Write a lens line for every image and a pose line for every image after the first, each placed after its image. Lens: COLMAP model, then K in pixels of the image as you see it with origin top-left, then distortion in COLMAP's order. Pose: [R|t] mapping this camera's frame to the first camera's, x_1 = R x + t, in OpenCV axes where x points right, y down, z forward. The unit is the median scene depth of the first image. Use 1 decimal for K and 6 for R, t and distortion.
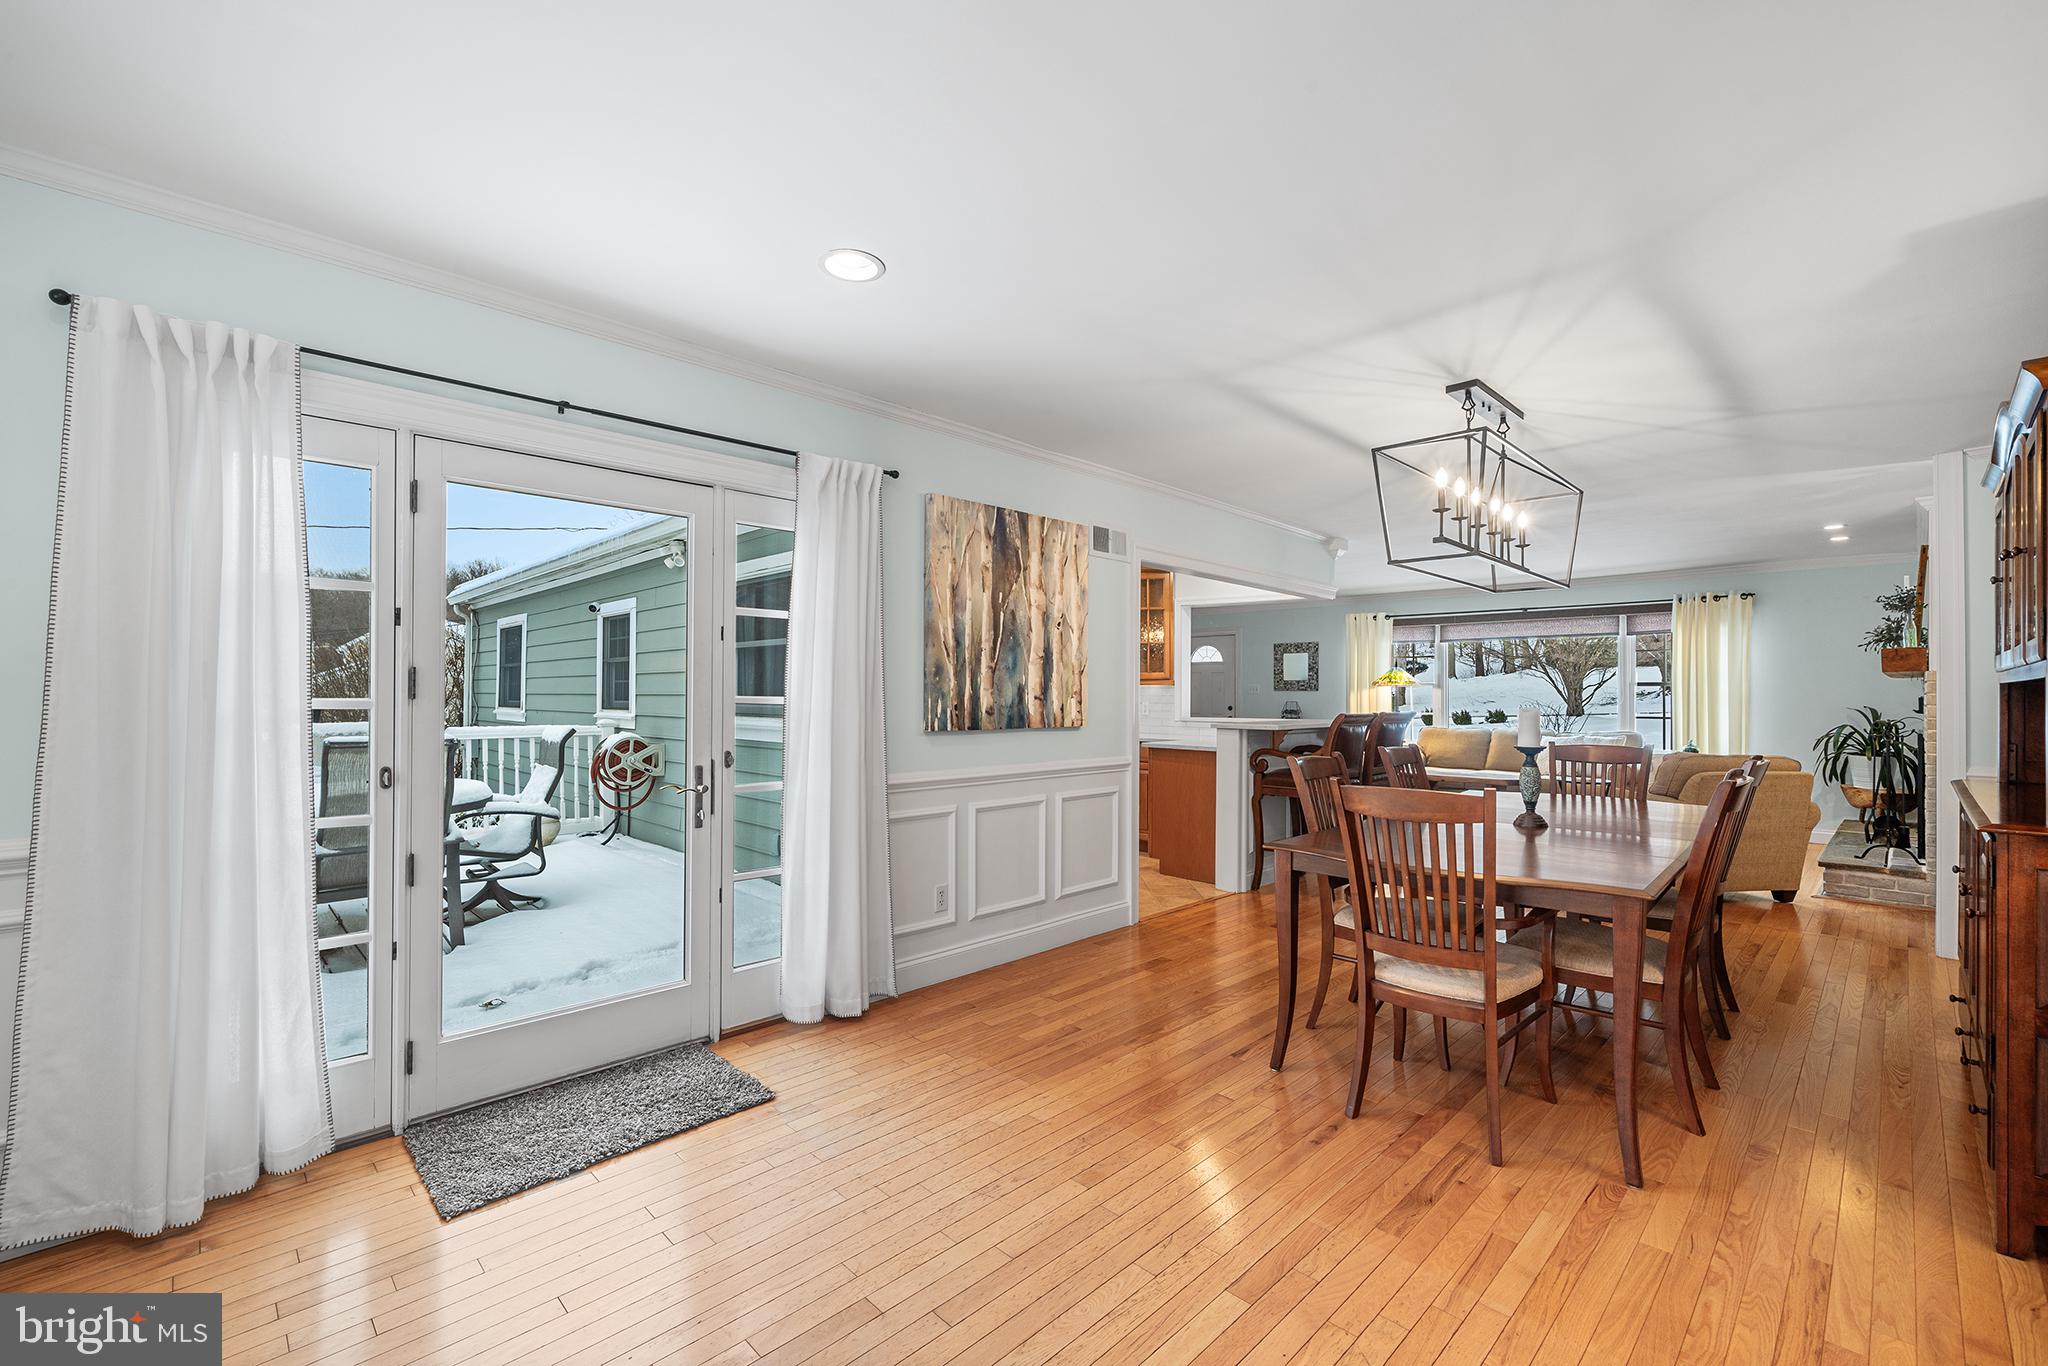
lens RADIAL K [[855.8, 0, 1028.8], [0, 855.8, 689.4], [0, 0, 1]] dist [-0.000888, -0.000039]
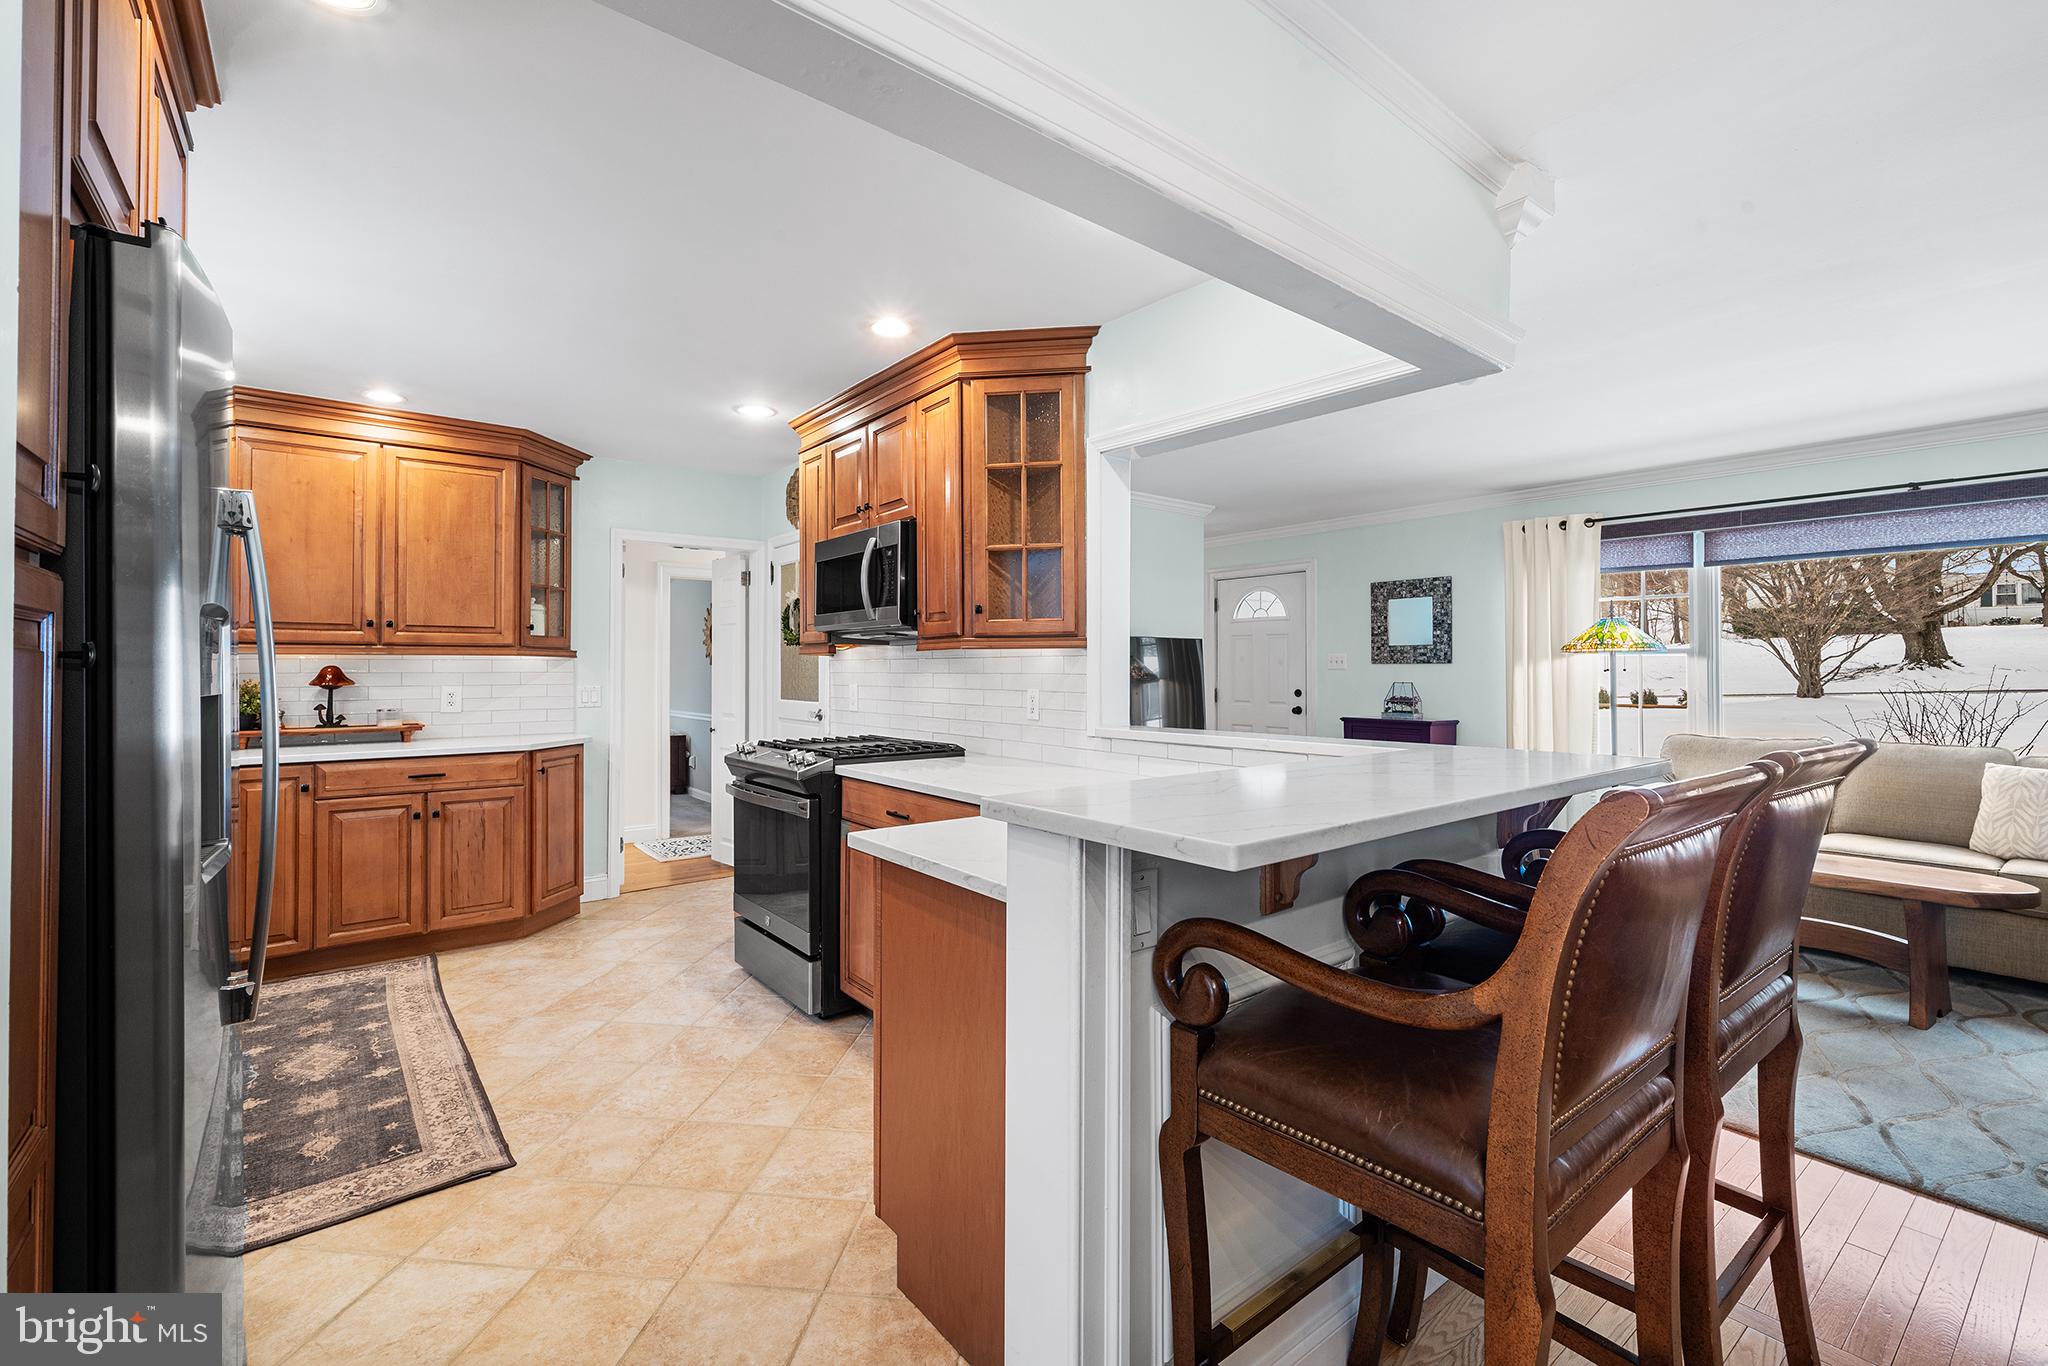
lens RADIAL K [[885.5, 0, 1023.8], [0, 885.5, 661.8], [0, 0, 1]] dist [-0.001363, -0.000020]
pose [[0.992758, -0.002193, -0.120115, 0.330154], [0.001960, 0.999996, -0.002059, 0.003782], [0.120119, 0.001809, 0.992758, 0.992350]]
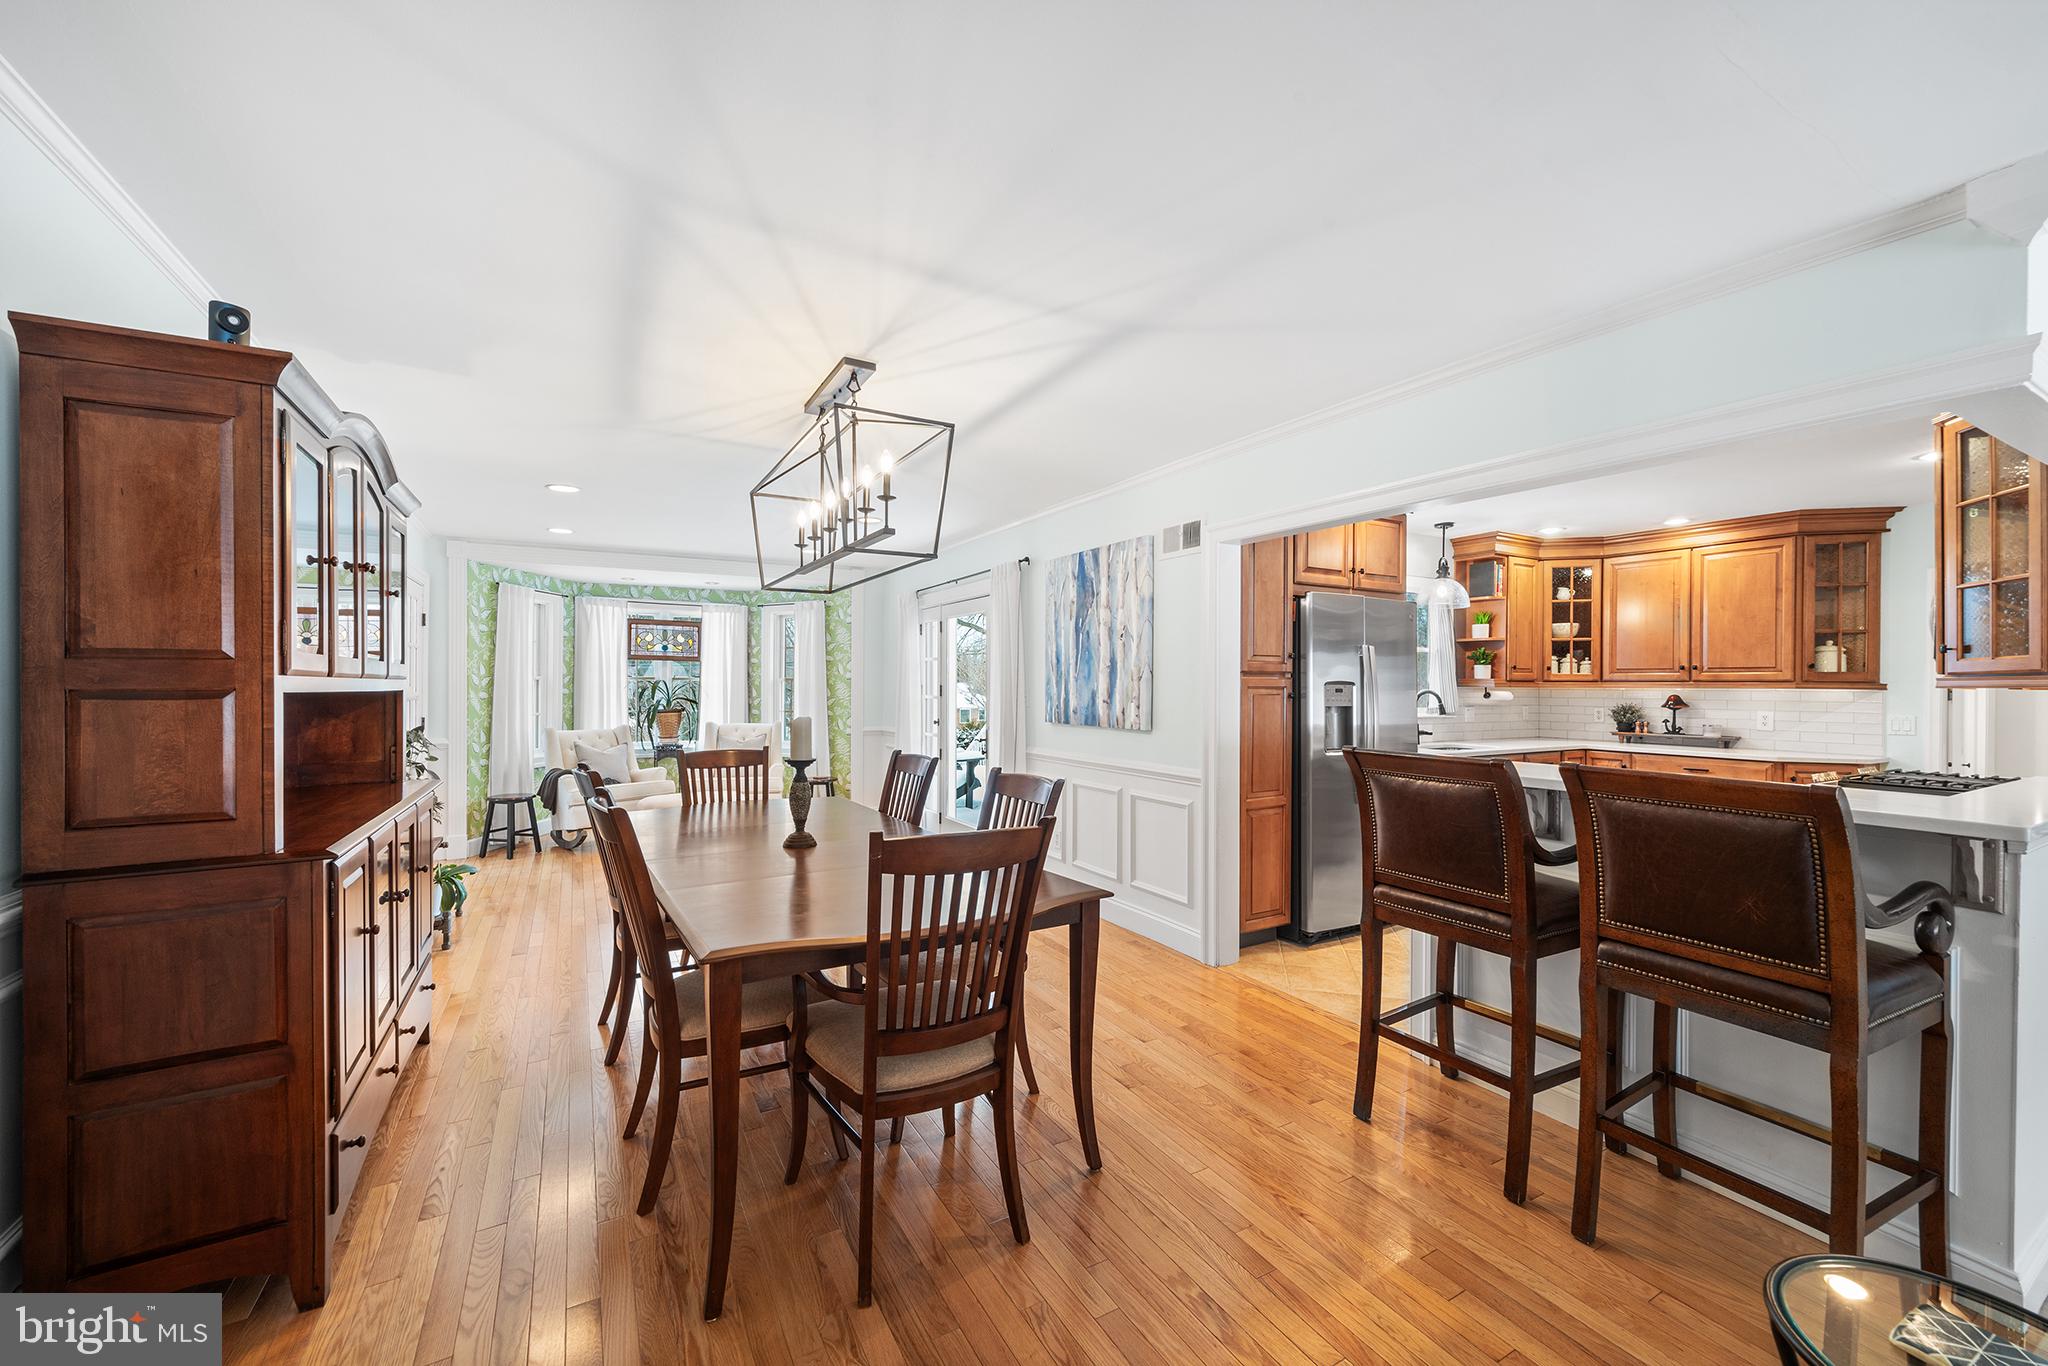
lens RADIAL K [[807.5, 0, 1030.6], [0, 807.5, 687.1], [0, 0, 1]] dist [0.001557, 0.000080]
pose [[-0.266995, 0.000151, -0.963698, 1.076266], [0.000935, 1.000000, -0.000102, -0.009728], [0.963698, -0.000928, -0.266995, 1.168287]]
